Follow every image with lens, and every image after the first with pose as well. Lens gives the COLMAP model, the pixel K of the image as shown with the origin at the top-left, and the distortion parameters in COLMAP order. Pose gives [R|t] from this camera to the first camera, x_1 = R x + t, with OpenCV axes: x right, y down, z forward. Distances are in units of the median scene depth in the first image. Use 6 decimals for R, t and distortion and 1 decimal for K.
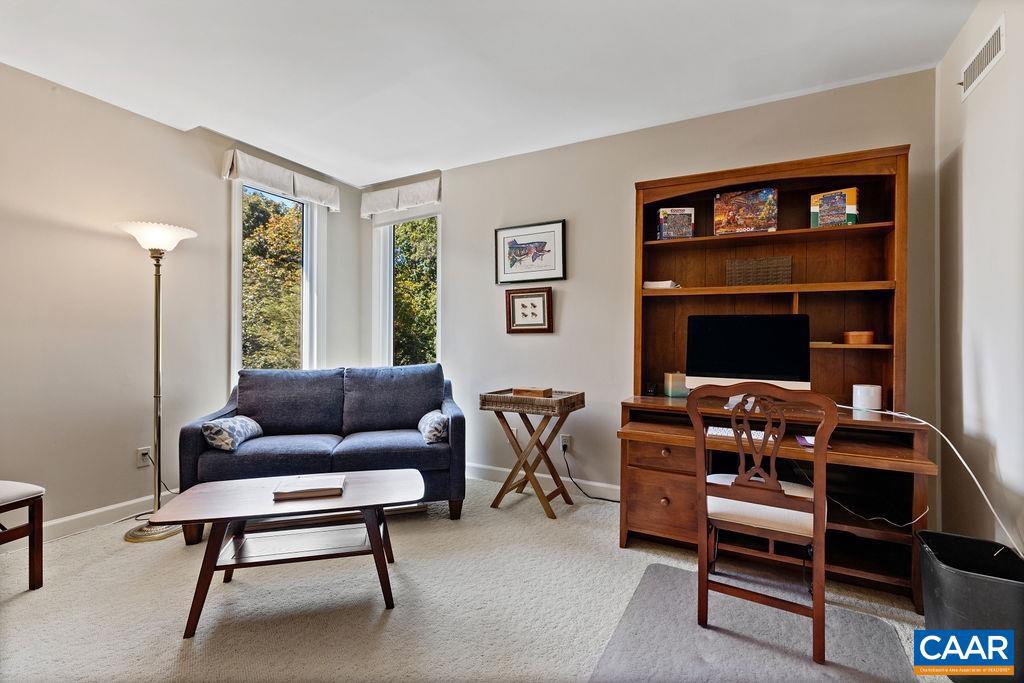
lens RADIAL K [[456.4, 0, 511.5], [0, 456.4, 333.7], [0, 0, 1]] dist [0.001662, 0.000397]
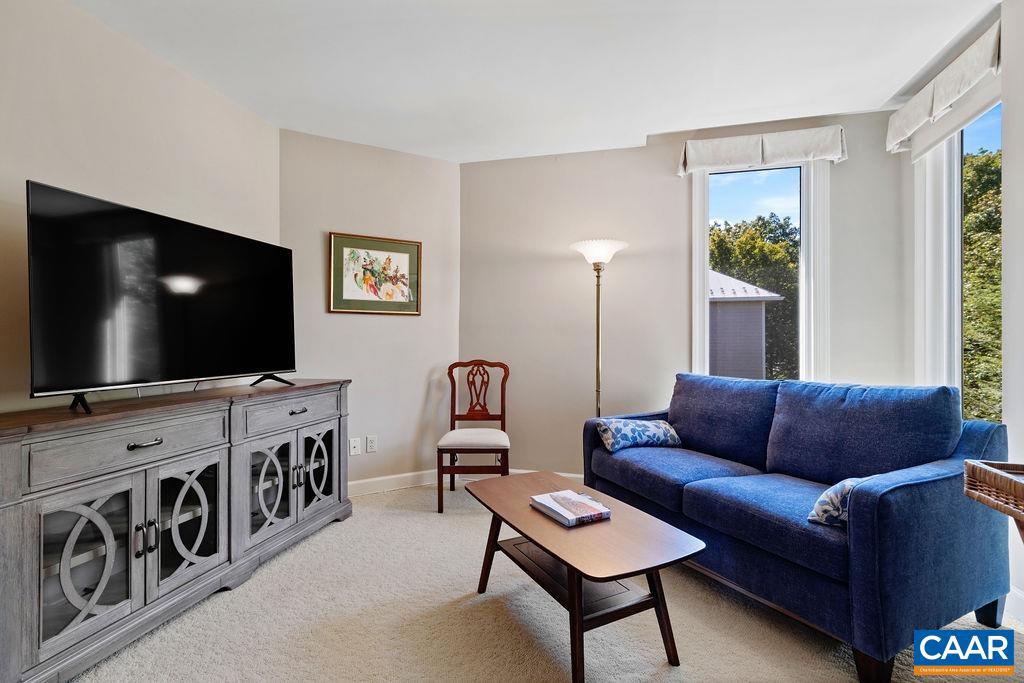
lens RADIAL K [[469.0, 0, 511.1], [0, 469.0, 338.2], [0, 0, 1]] dist [0.000994, -0.000078]
pose [[0.228010, -0.006510, -0.973637, 0.277552], [0.012444, 0.999915, -0.003771, 0.006063], [0.973579, -0.011256, 0.228072, 0.446421]]
